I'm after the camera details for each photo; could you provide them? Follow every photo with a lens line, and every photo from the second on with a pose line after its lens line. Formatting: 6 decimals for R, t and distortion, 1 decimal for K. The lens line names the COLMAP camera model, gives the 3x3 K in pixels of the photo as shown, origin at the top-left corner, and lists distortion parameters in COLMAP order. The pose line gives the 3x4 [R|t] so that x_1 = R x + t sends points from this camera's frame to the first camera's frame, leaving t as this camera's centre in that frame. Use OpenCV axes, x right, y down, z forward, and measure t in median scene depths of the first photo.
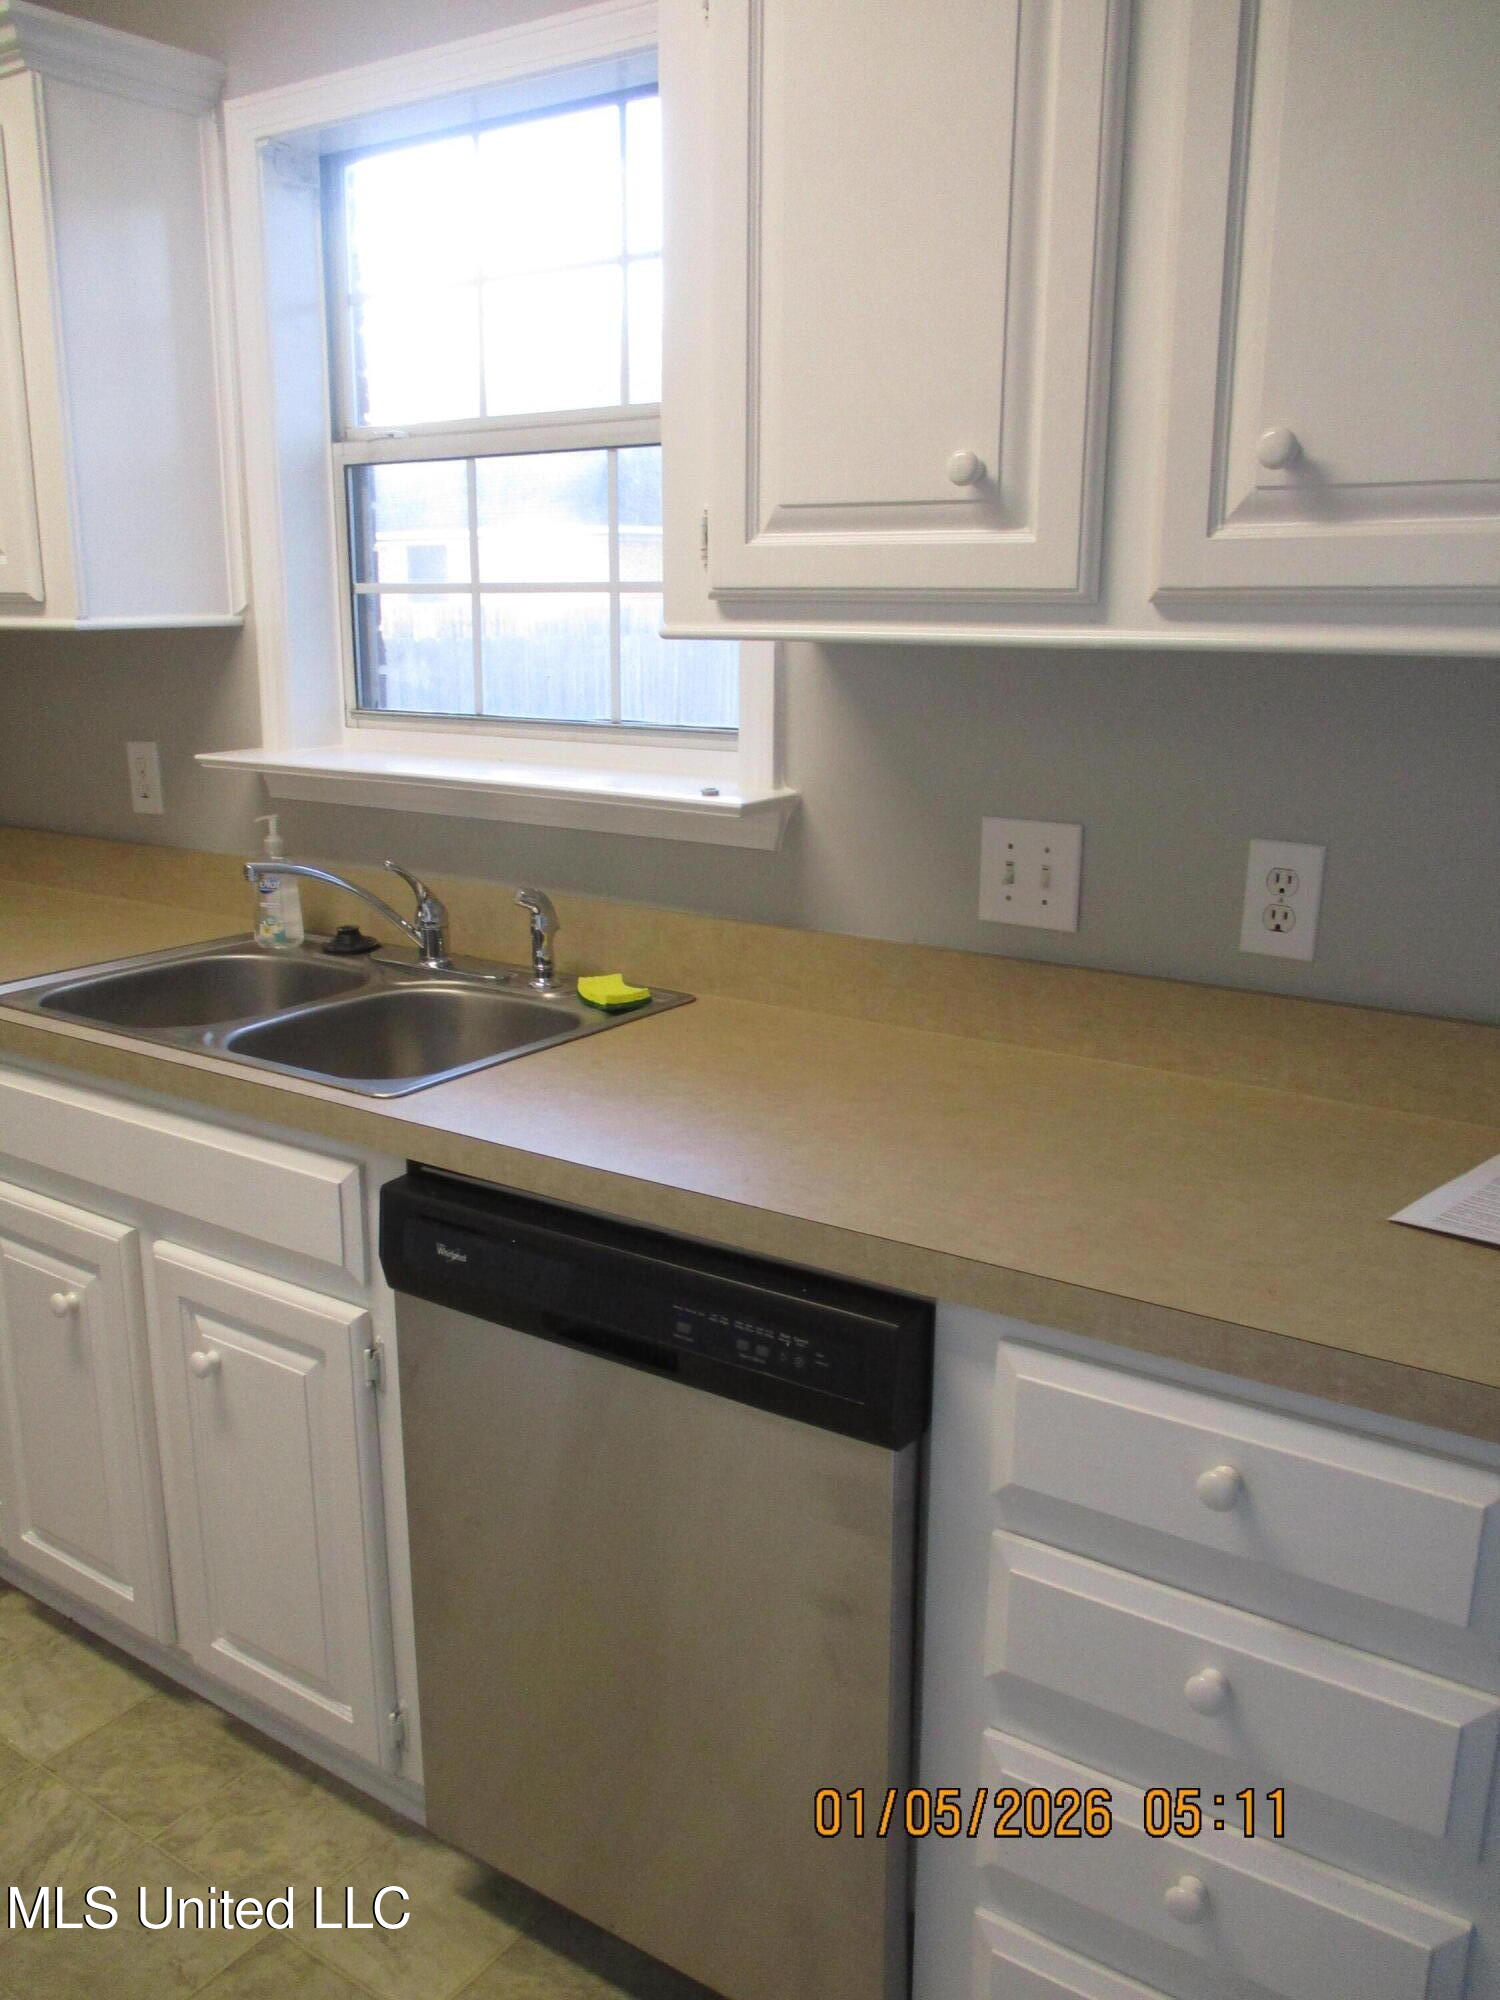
lens RADIAL K [[1653.2, 0, 747.1], [0, 1653.2, 1013.5], [0, 0, 1]] dist [-0.028715, -0.001087]
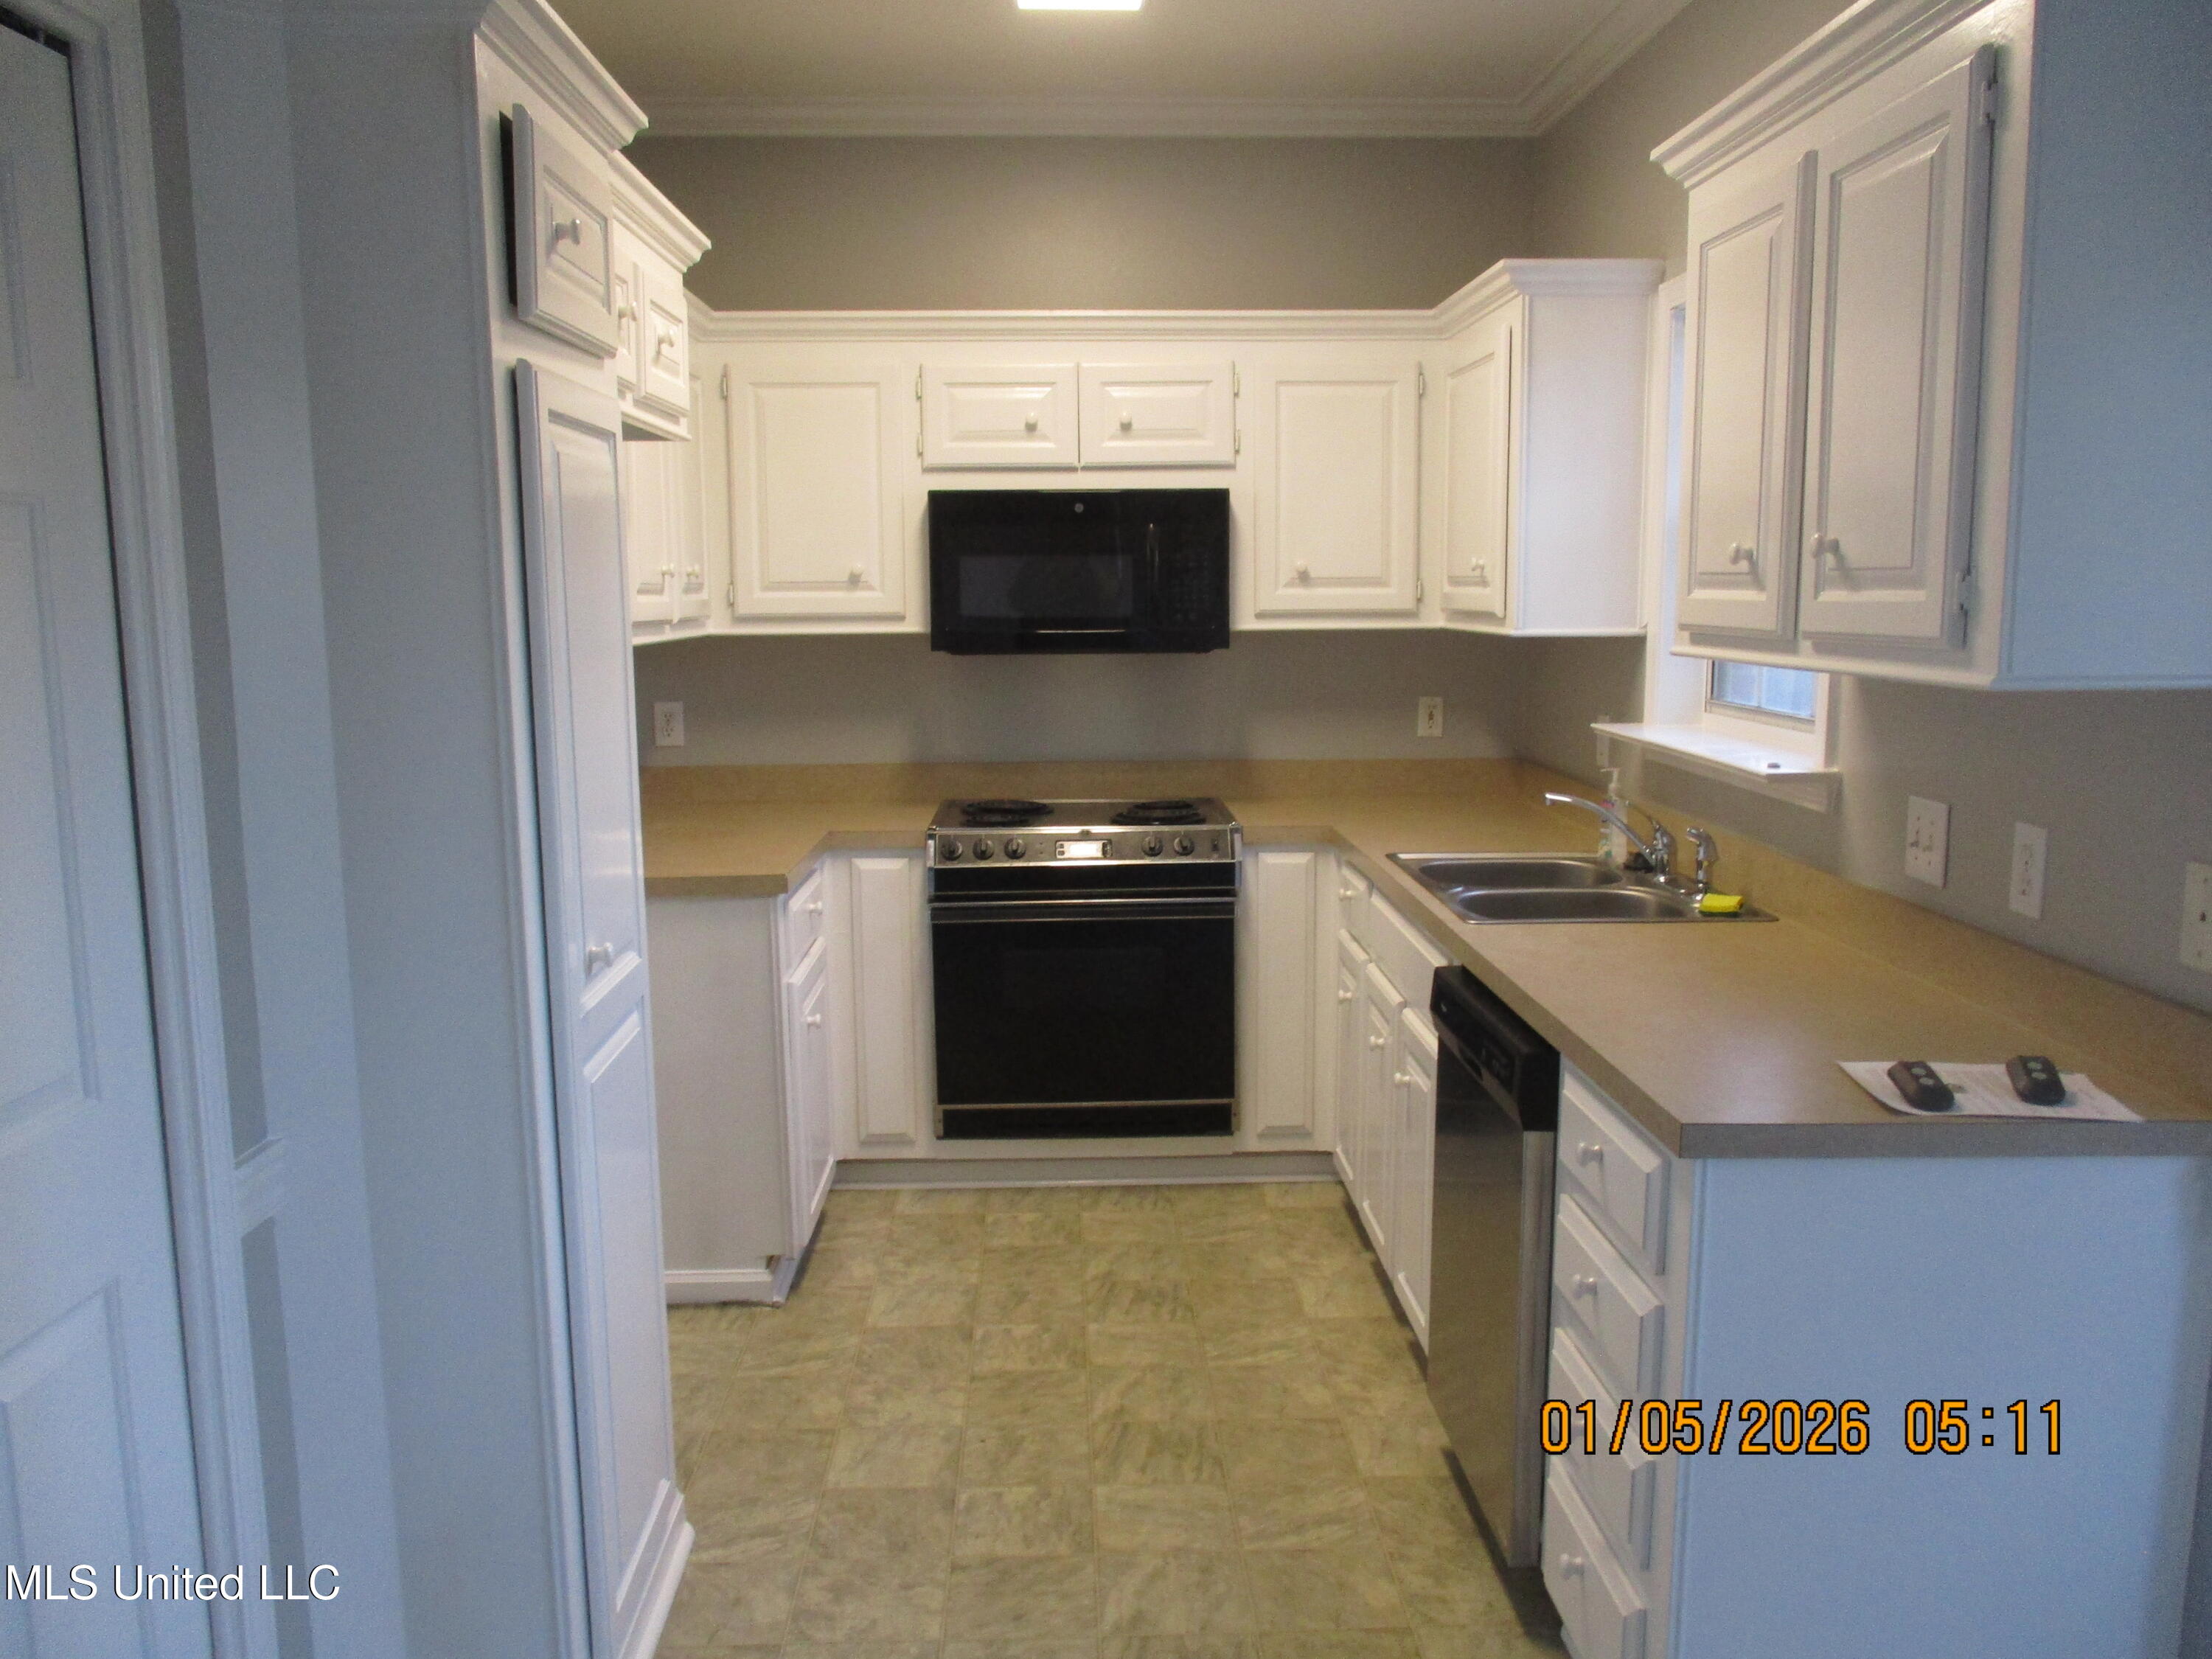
lens RADIAL K [[1828.5, 0, 1107.8], [0, 1828.5, 830.4], [0, 0, 1]] dist [-0.028715, -0.001087]
pose [[0.600288, 0.105021, -0.792859, 0.834235], [-0.195123, 0.980617, -0.017839, 0.053805], [0.775617, 0.165414, 0.609144, -0.338938]]
